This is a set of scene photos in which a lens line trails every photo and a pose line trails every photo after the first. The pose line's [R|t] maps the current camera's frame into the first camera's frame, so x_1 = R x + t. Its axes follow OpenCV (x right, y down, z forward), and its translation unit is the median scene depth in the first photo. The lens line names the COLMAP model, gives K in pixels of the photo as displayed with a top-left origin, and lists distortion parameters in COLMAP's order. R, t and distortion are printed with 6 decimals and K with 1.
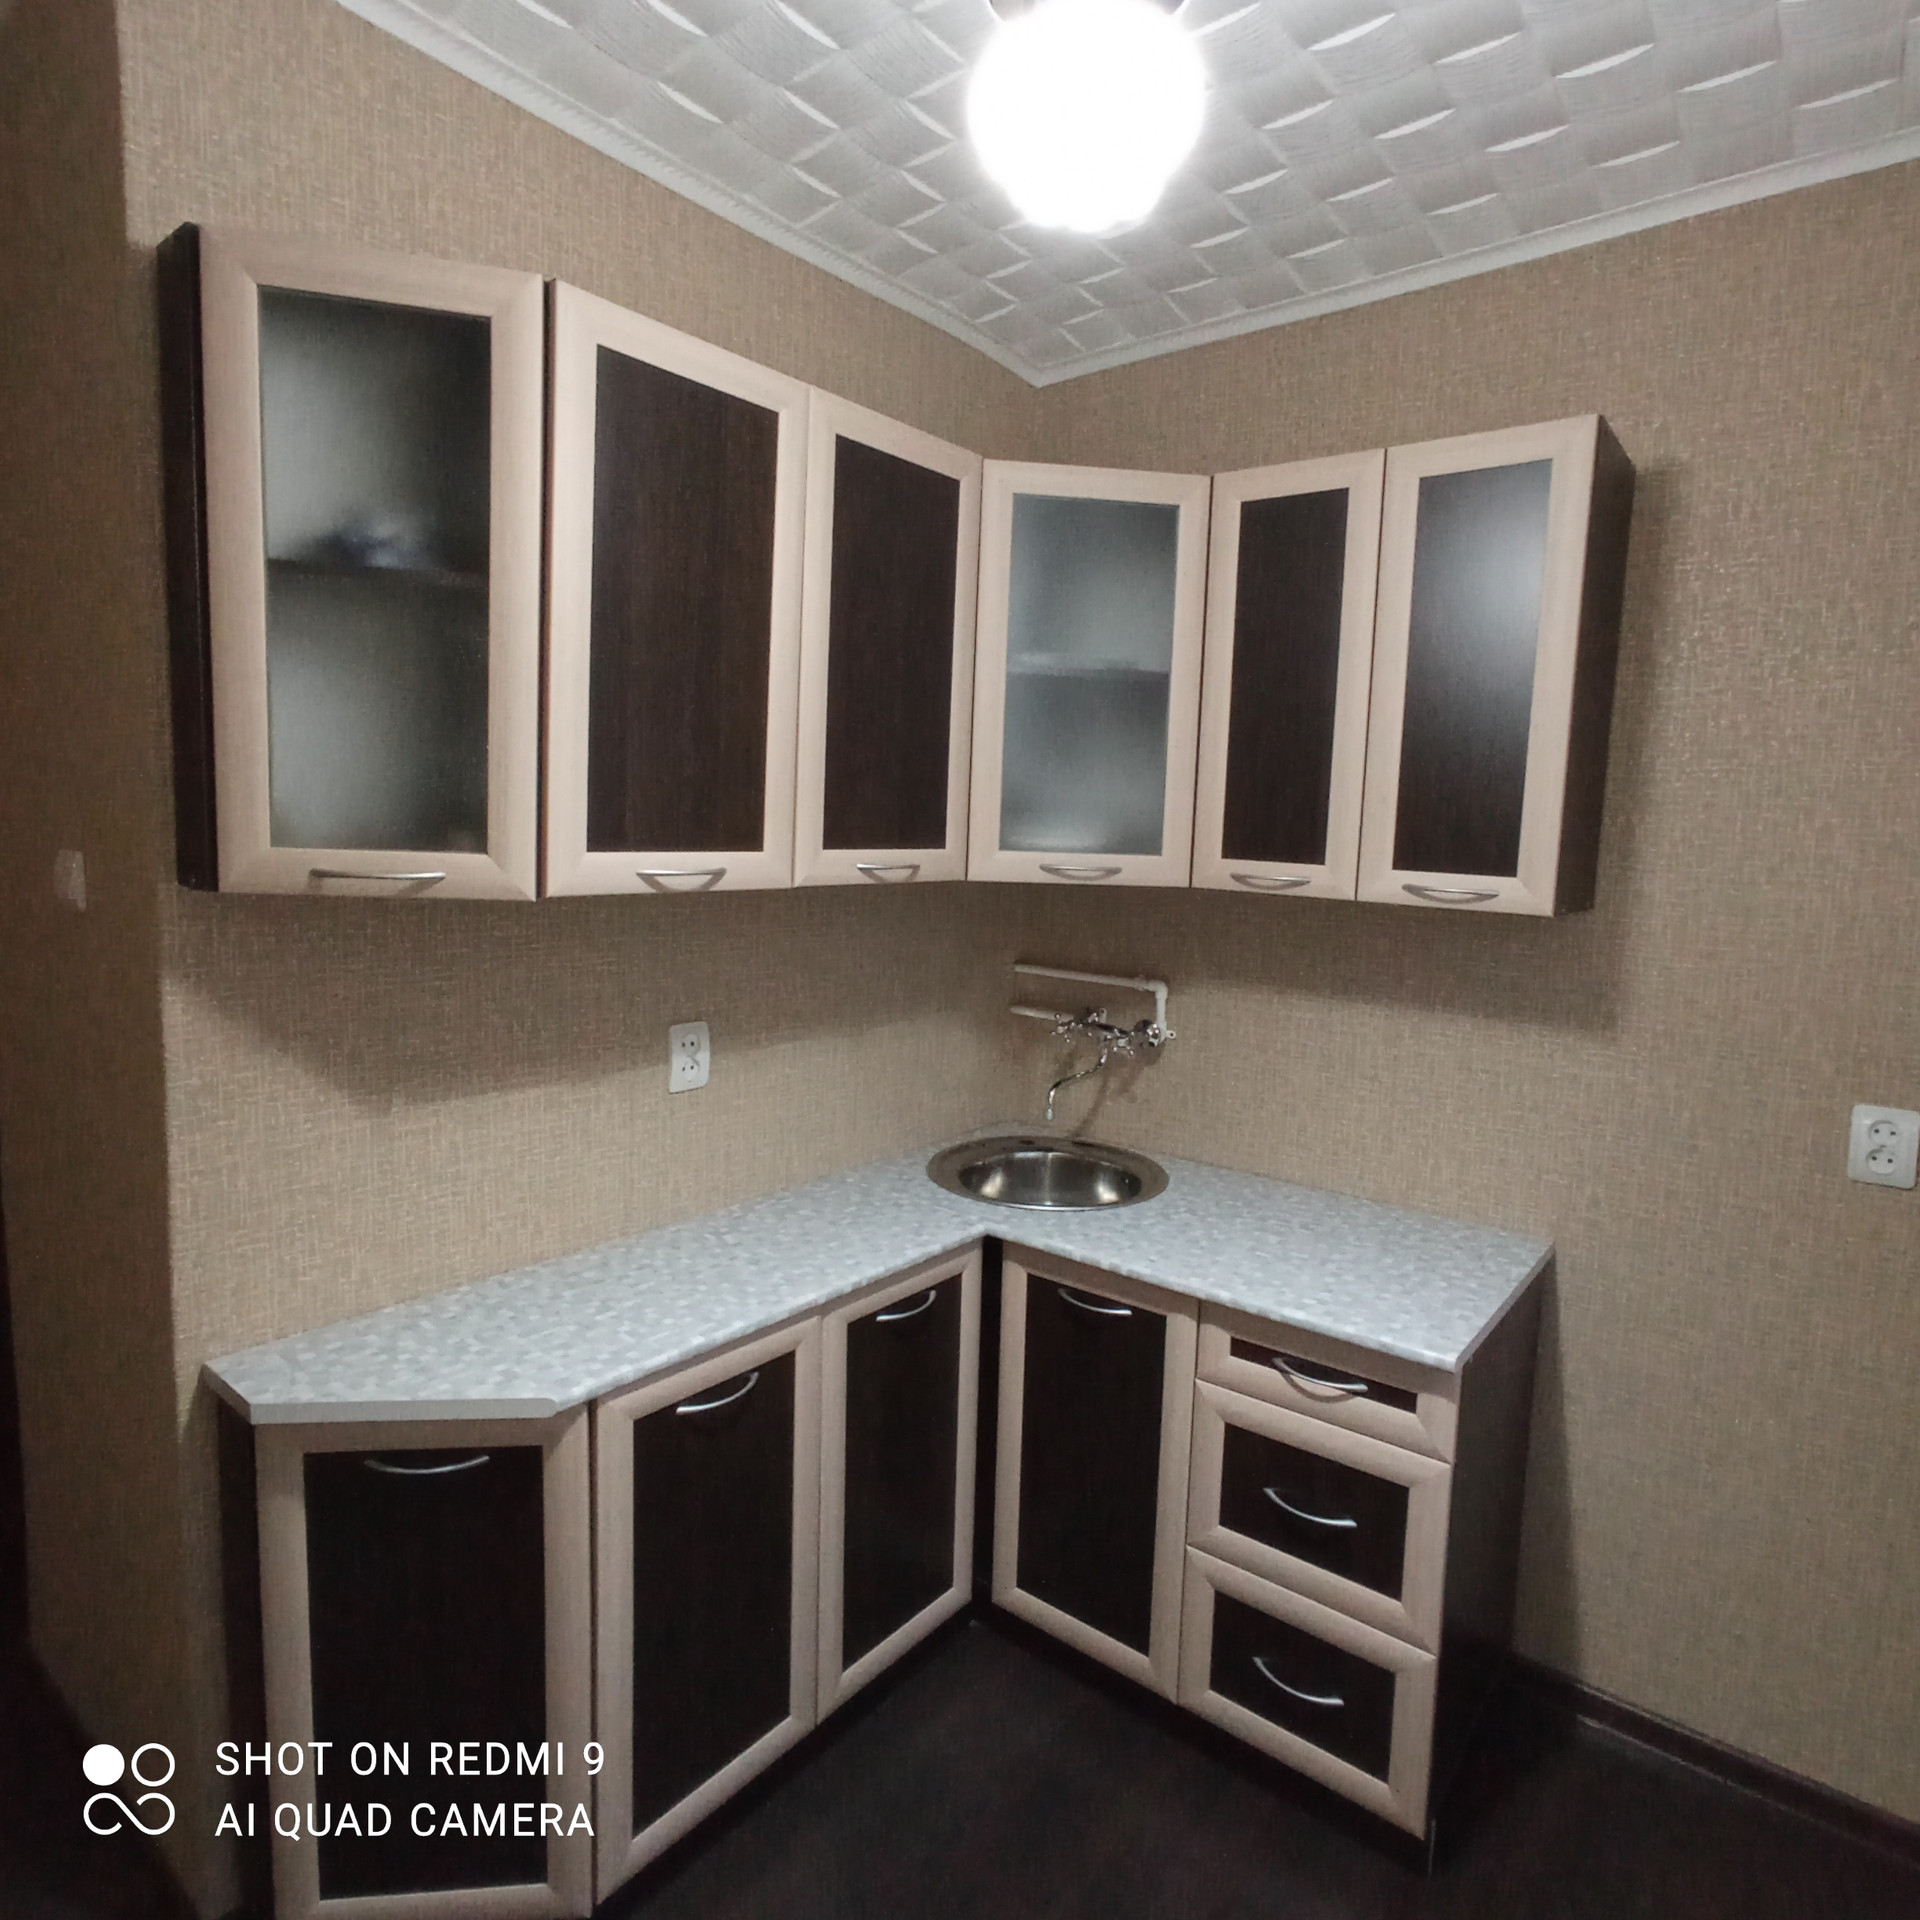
lens RADIAL K [[1154.1, 0, 943.9], [0, 1154.1, 949.5], [0, 0, 1]] dist [-0.022336, 0.017220]
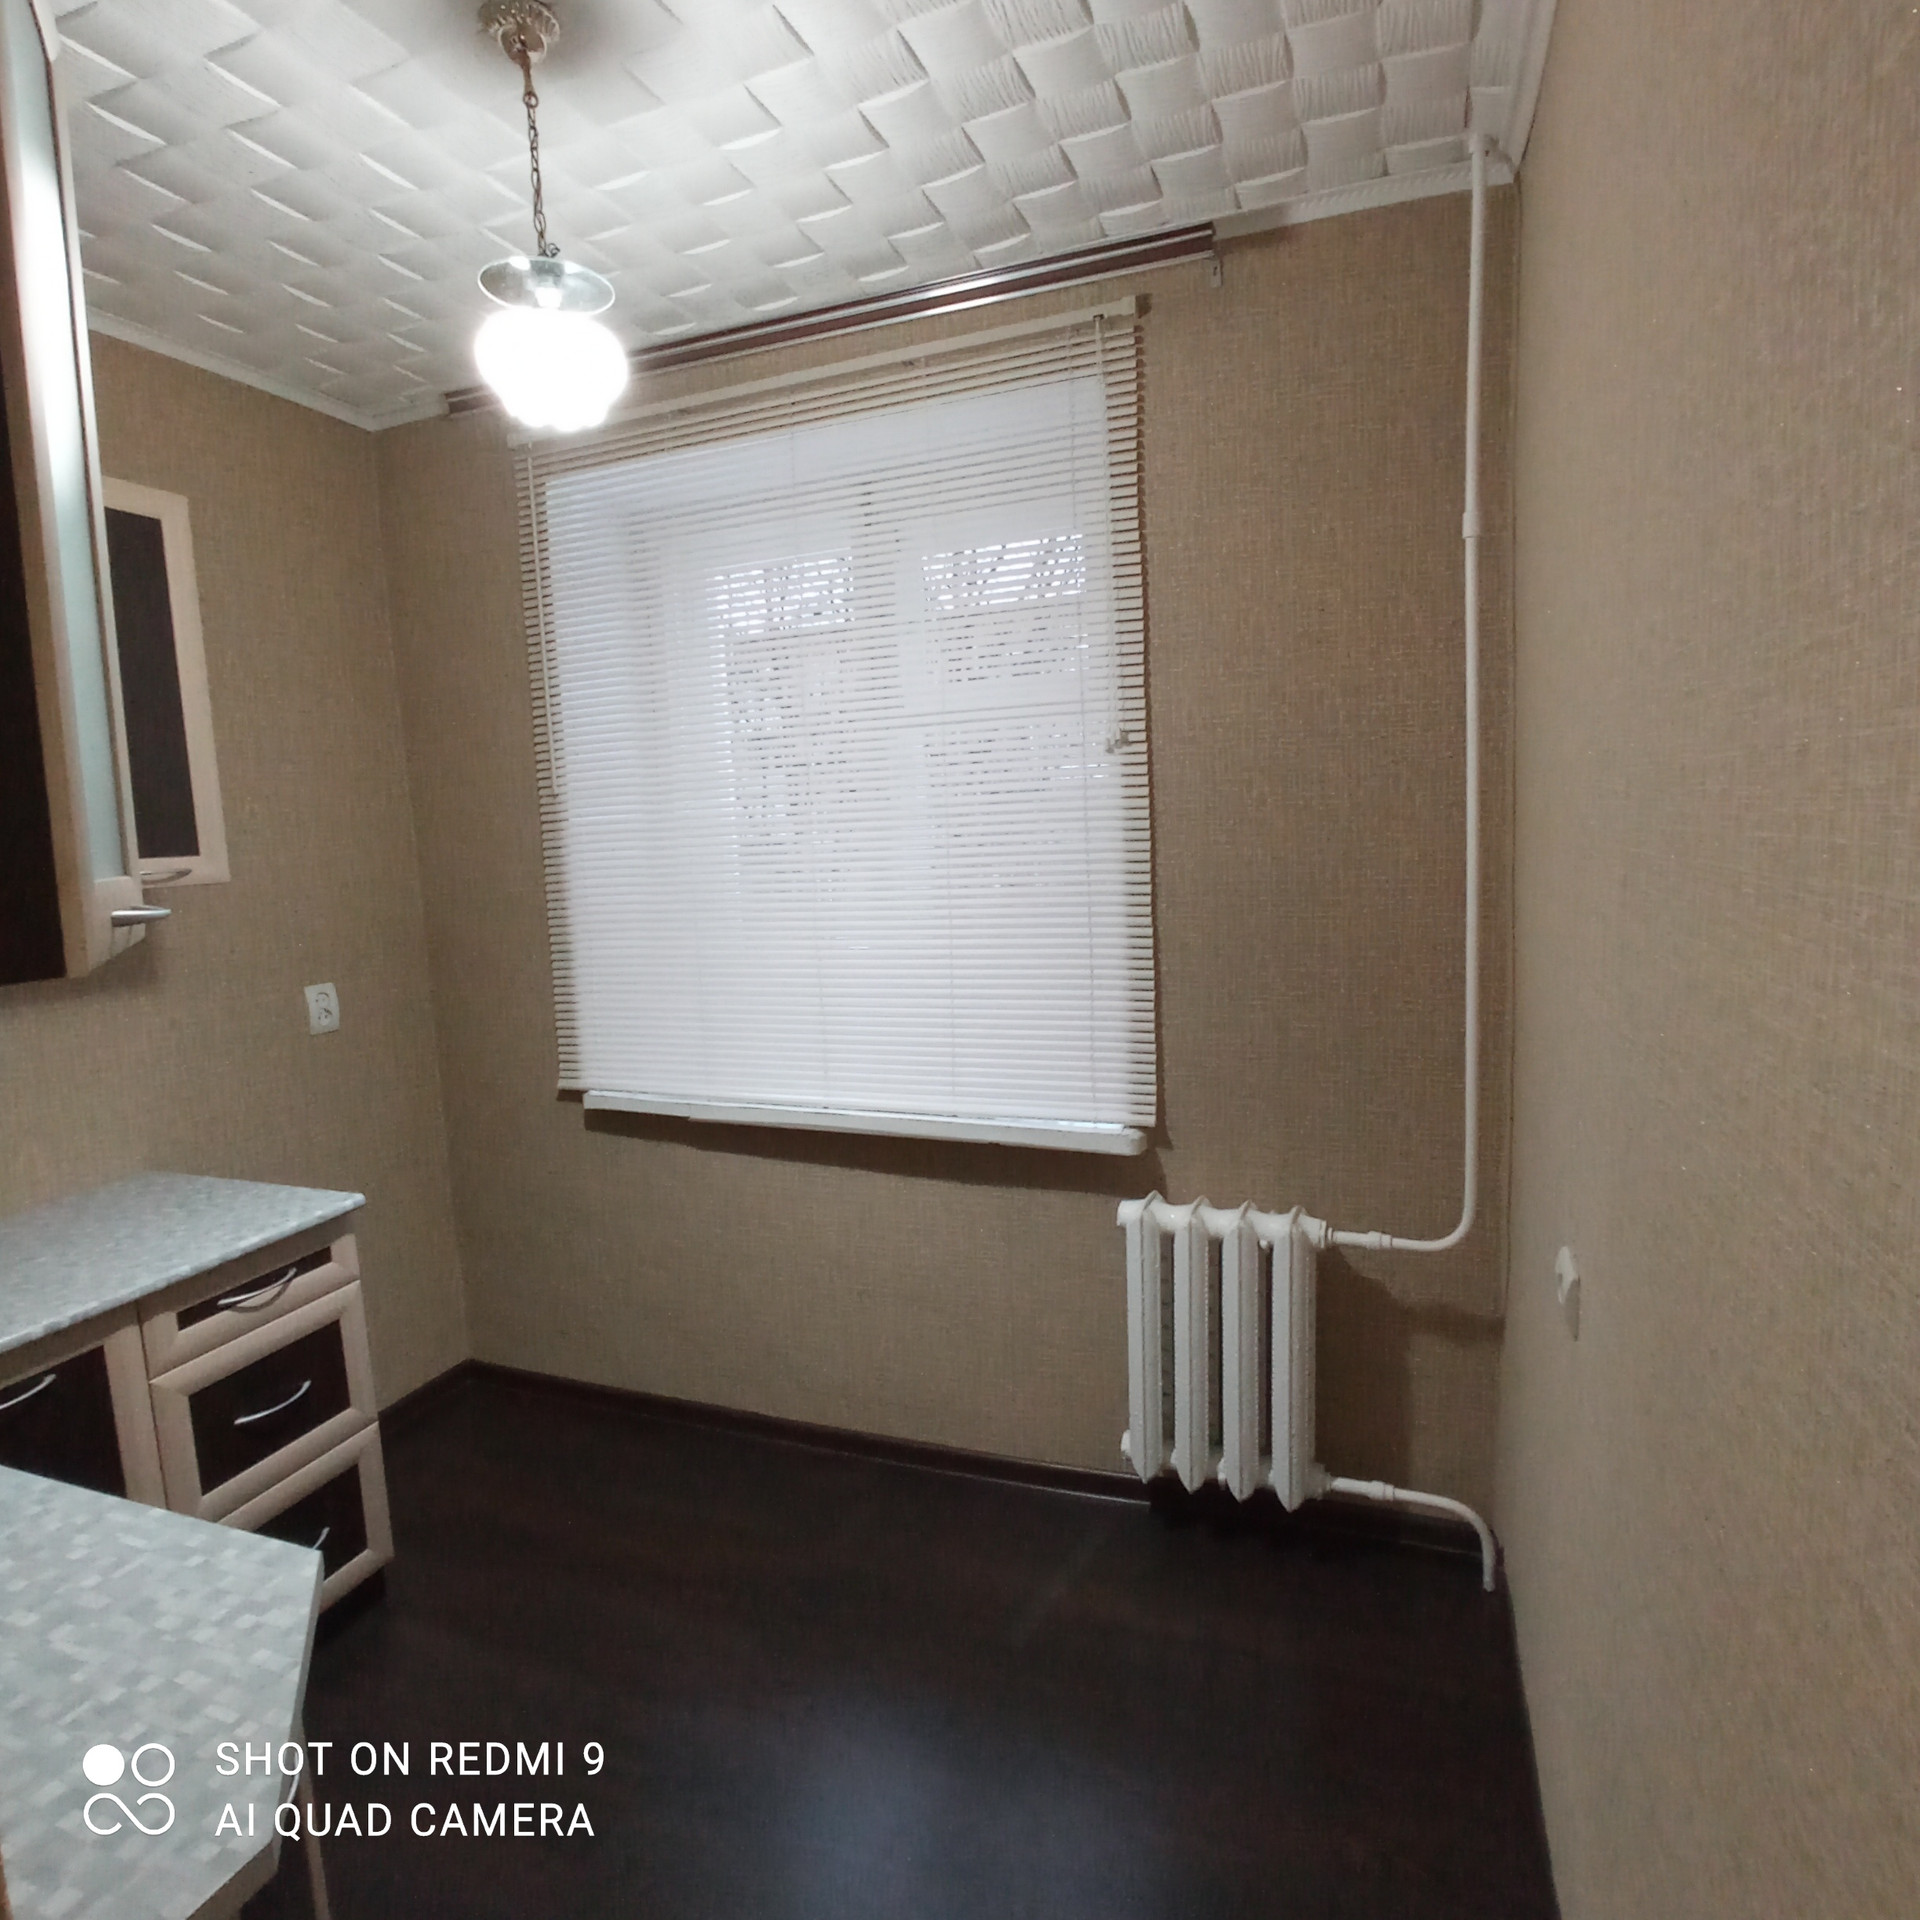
lens RADIAL K [[1154.1, 0, 954.9], [0, 1154.1, 945.1], [0, 0, 1]] dist [-0.022336, 0.017220]
pose [[-0.305942, -0.125923, 0.943686, -0.901646], [0.143471, 0.973797, 0.176454, -0.067336], [-0.941178, 0.189376, -0.279859, 0.573212]]
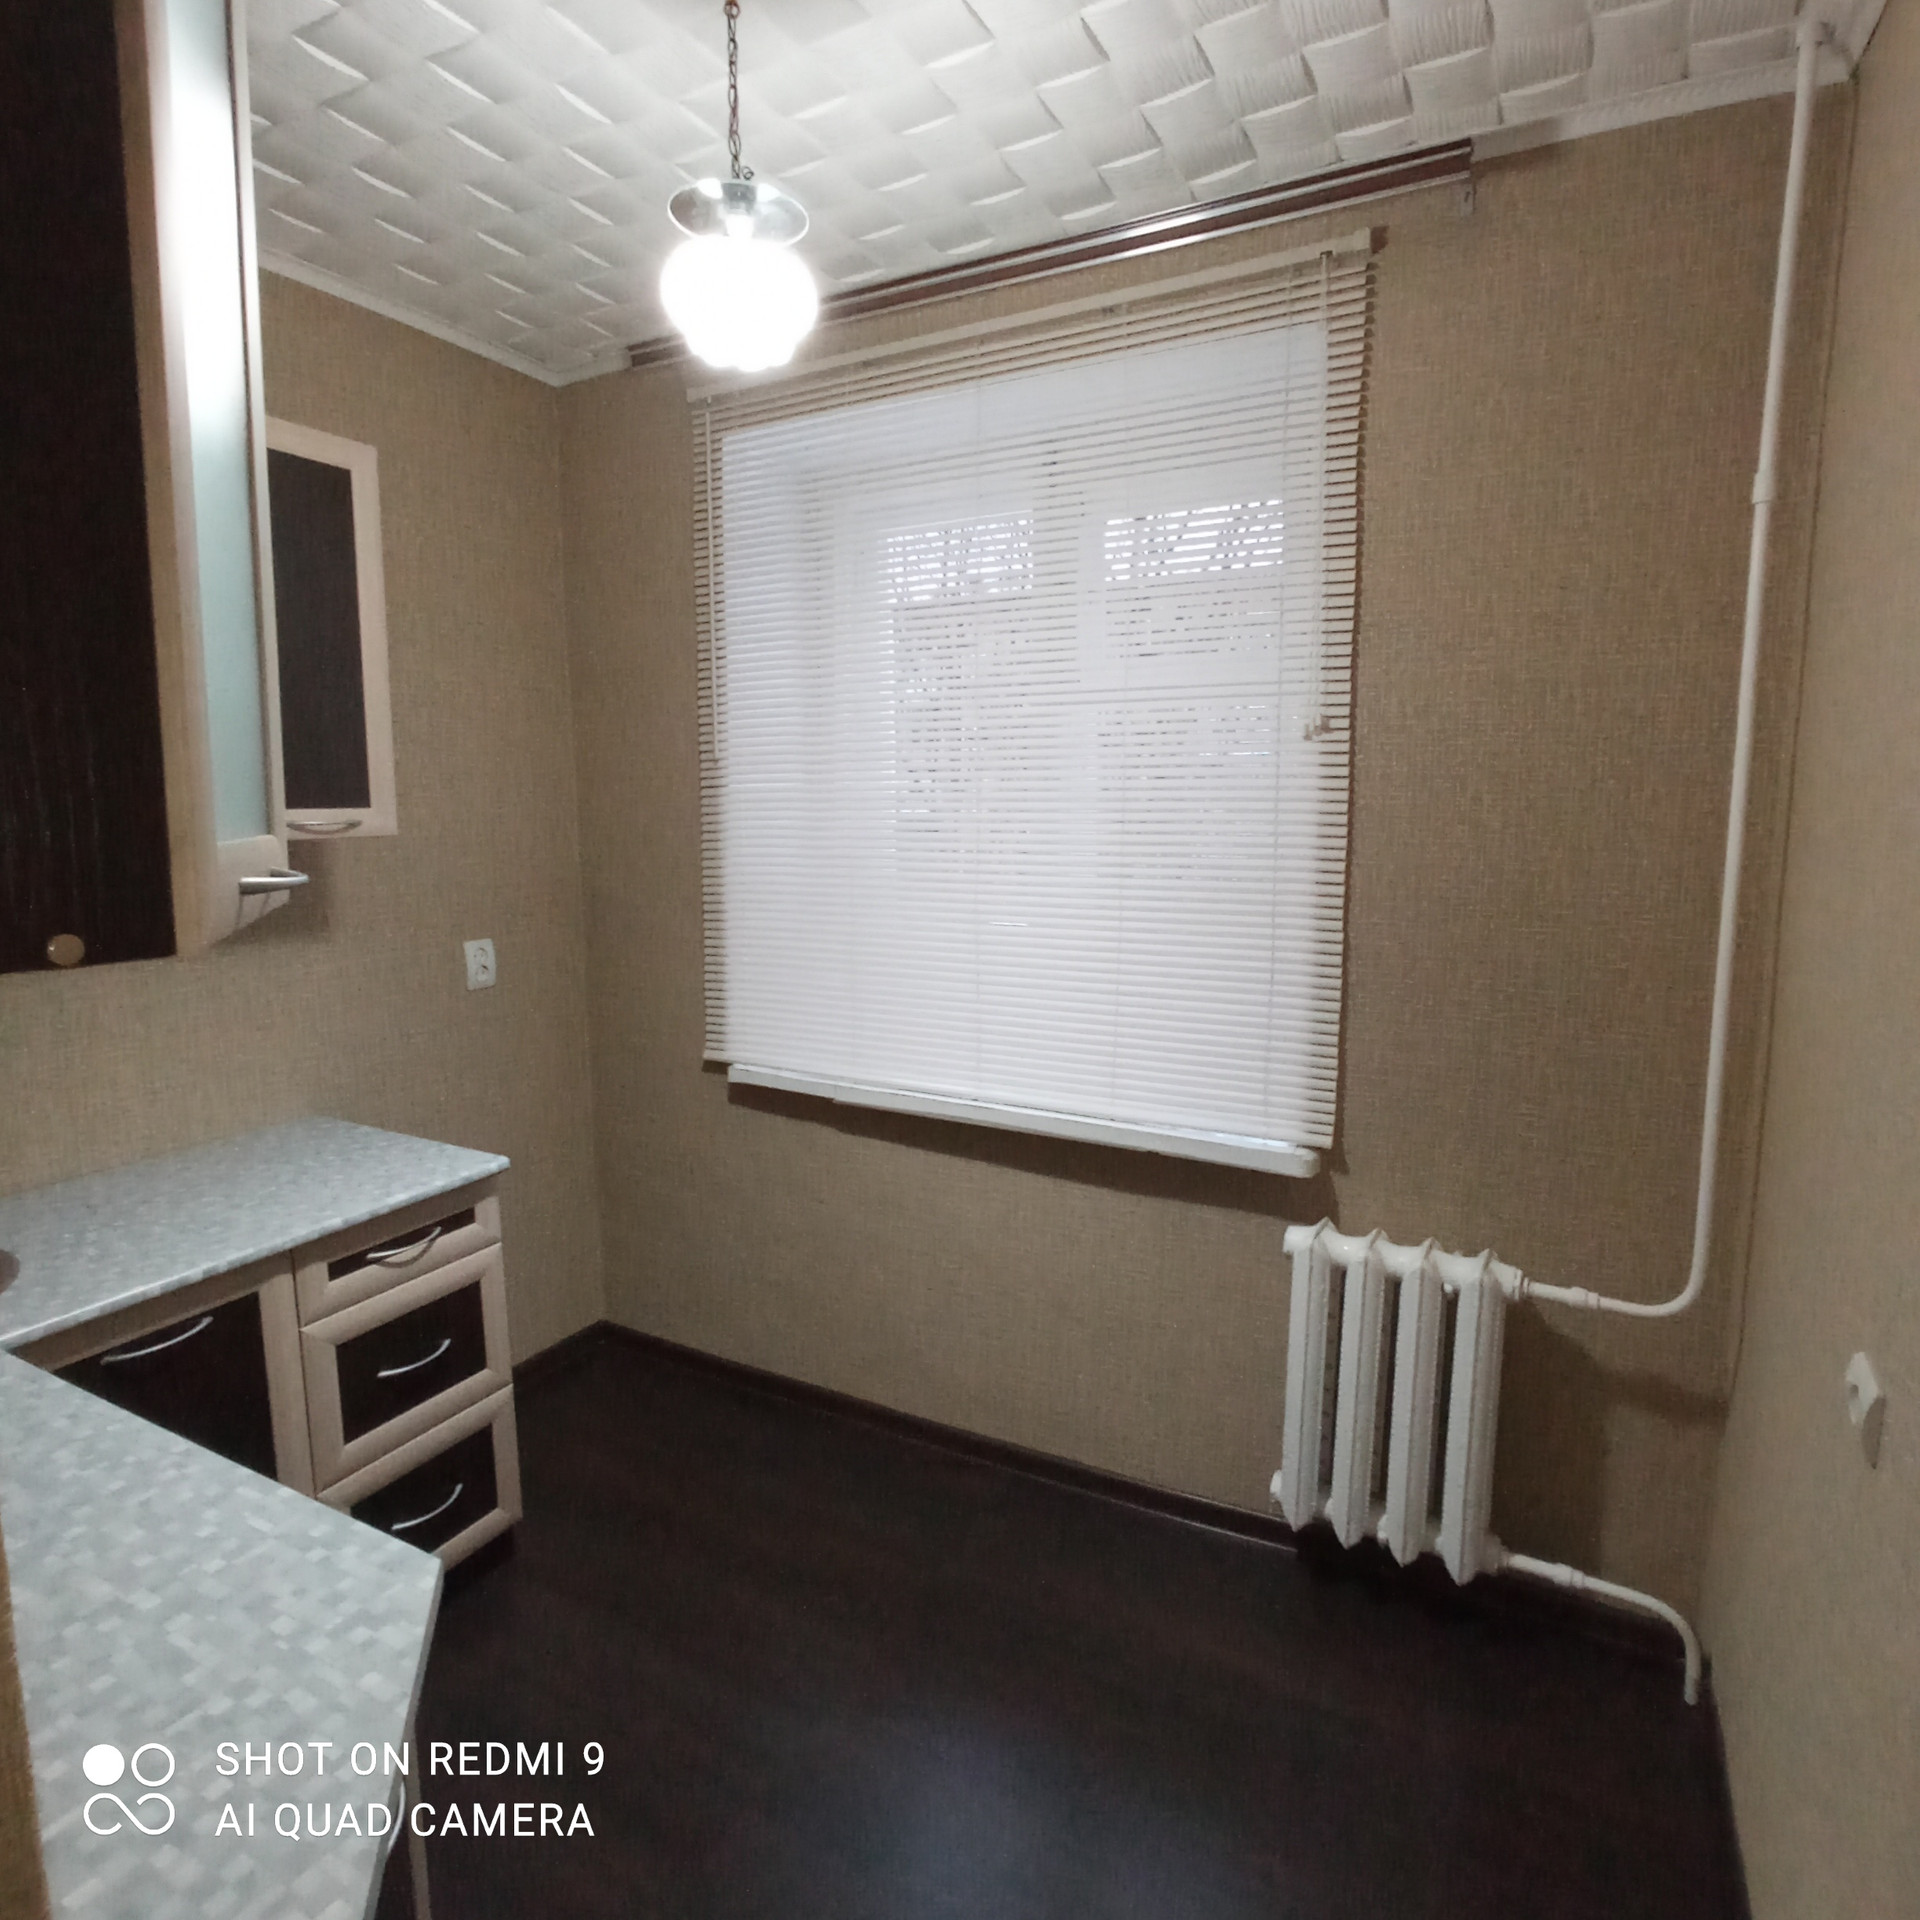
lens RADIAL K [[1154.1, 0, 957.9], [0, 1154.1, 949.0], [0, 0, 1]] dist [-0.022336, 0.017220]
pose [[-0.185280, -0.162983, 0.969076, -0.817672], [0.108157, 0.976777, 0.184957, -0.071216], [-0.976716, 0.139081, -0.163350, 0.579395]]
